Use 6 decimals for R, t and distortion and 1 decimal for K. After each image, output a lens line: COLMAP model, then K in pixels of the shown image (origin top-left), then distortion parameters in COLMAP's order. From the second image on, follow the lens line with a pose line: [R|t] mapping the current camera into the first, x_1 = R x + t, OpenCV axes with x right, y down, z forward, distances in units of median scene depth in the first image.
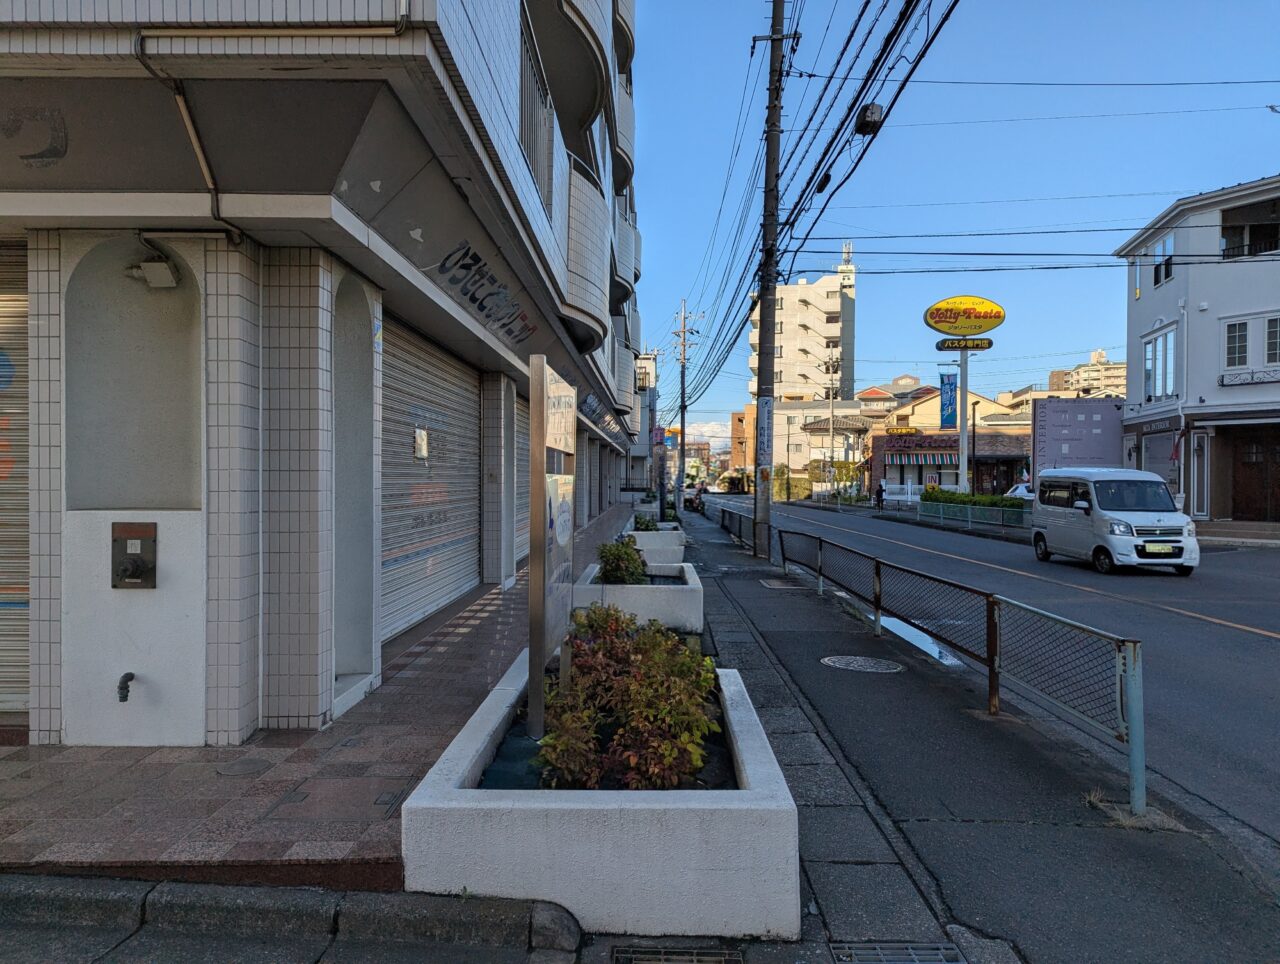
lens RADIAL K [[902.0, 0, 642.9], [0, 902.0, 490.7], [0, 0, 1]] dist [0.048786, -0.042060]
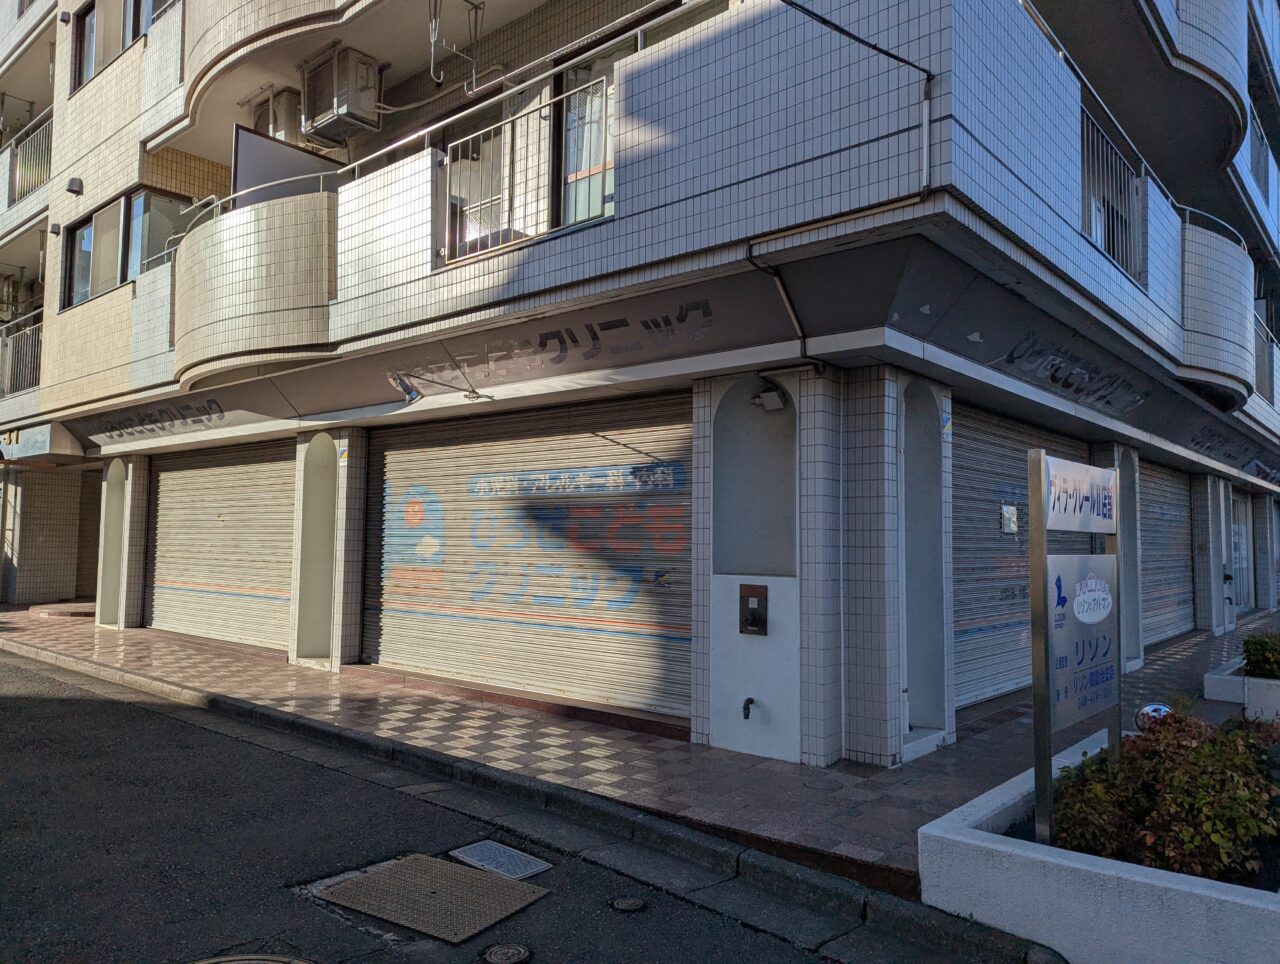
lens RADIAL K [[902.0, 0, 636.7], [0, 902.0, 485.4], [0, 0, 1]] dist [0.048786, -0.042060]
pose [[0.765213, -0.035104, -0.642819, 0.176305], [-0.017138, 0.997048, -0.074849, -0.008840], [0.643549, 0.068292, 0.762352, -0.141105]]
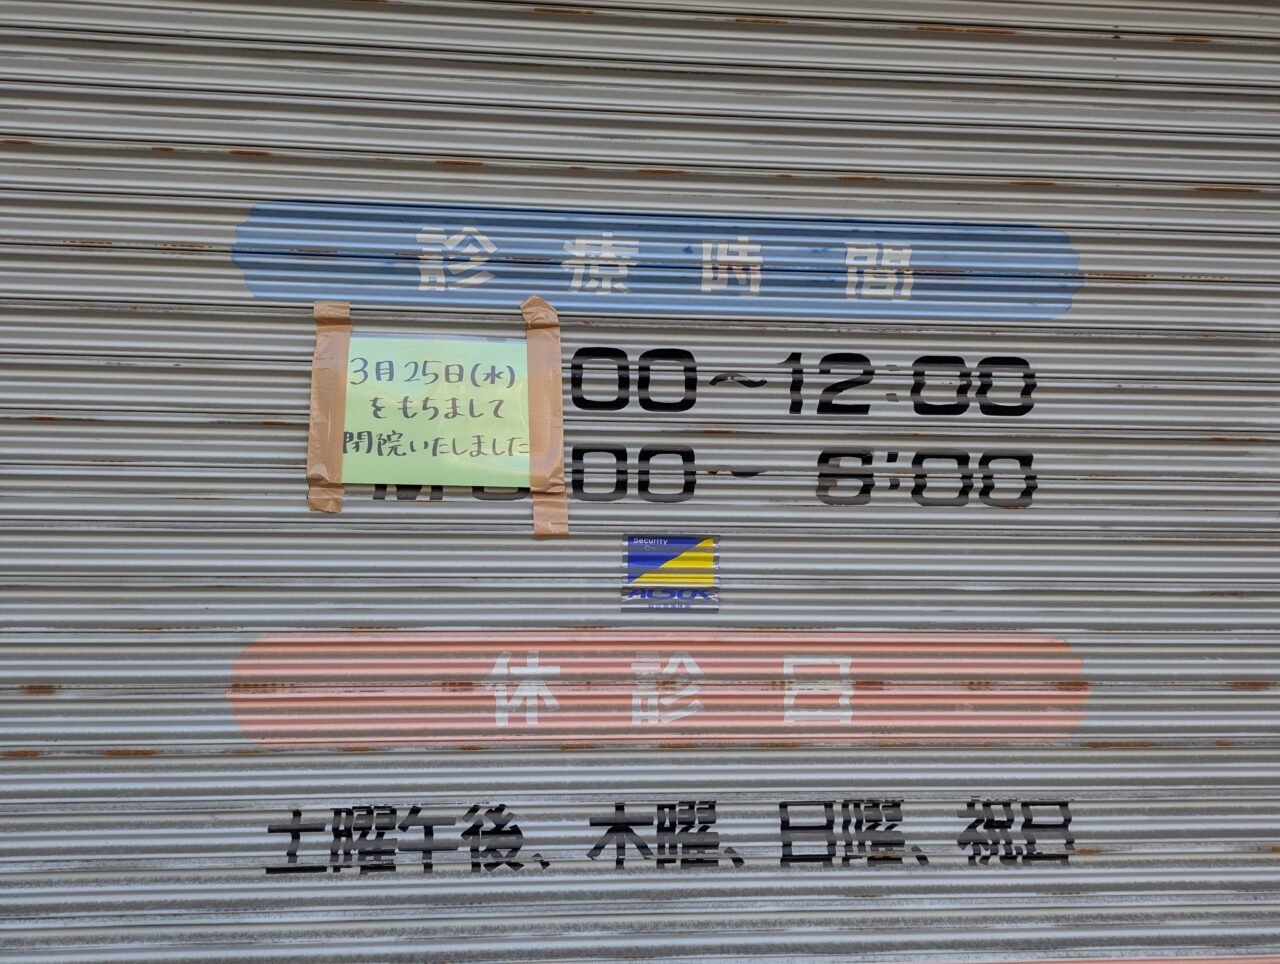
lens RADIAL K [[902.0, 0, 635.3], [0, 902.0, 489.1], [0, 0, 1]] dist [0.048786, -0.042060]
pose [[0.080028, -0.030483, -0.996326, -0.104497], [-0.023465, 0.999198, -0.032456, -0.053716], [0.996516, 0.025976, 0.079248, 1.773370]]
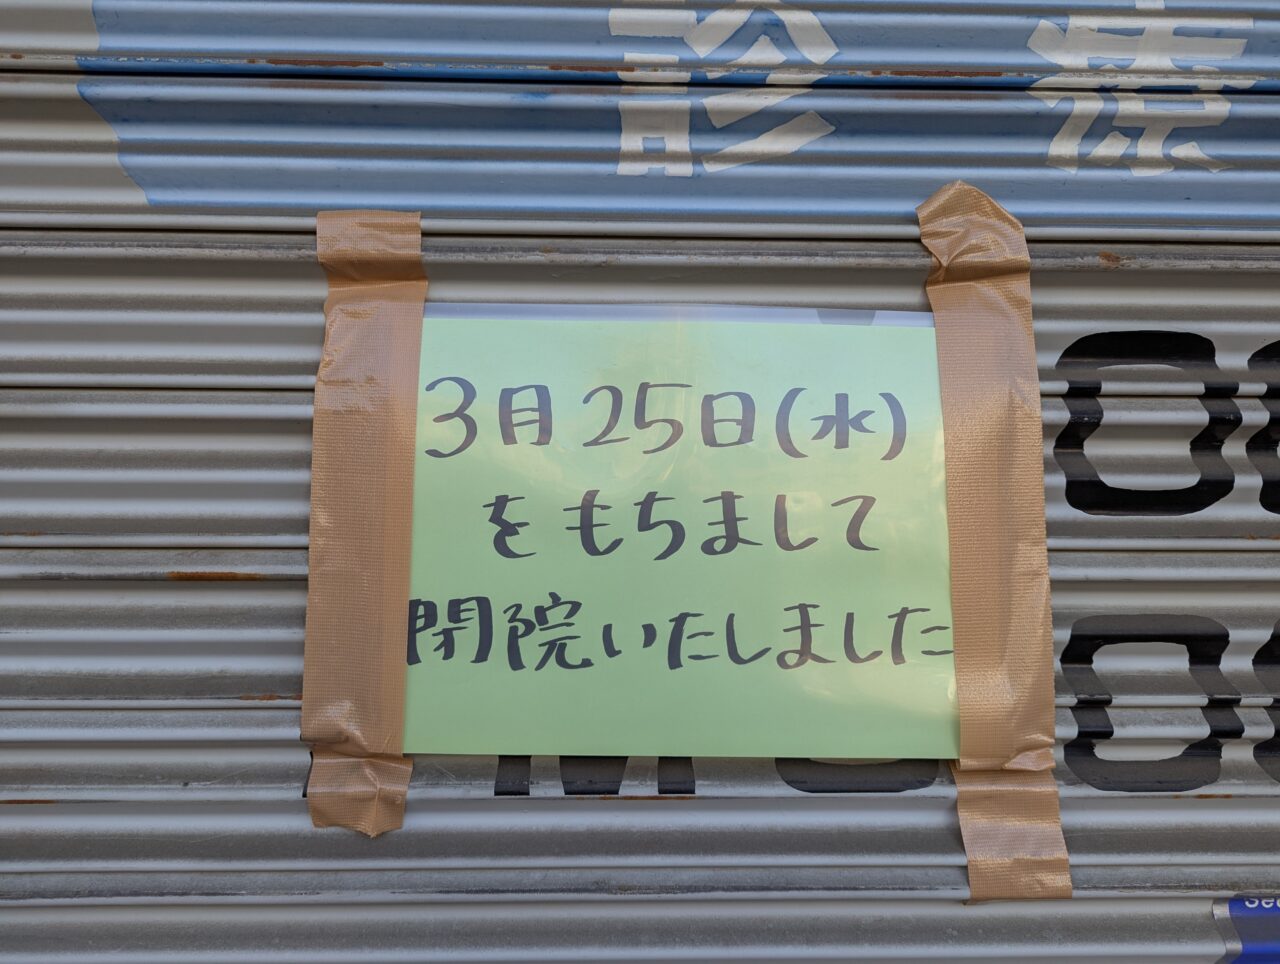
lens RADIAL K [[902.0, 0, 635.5], [0, 902.0, 474.8], [0, 0, 1]] dist [0.048786, -0.042060]
pose [[0.033671, -0.011163, -0.999371, -0.317025], [-0.017181, 0.999783, -0.011747, -0.094815], [0.999285, 0.017566, 0.033472, 1.720086]]
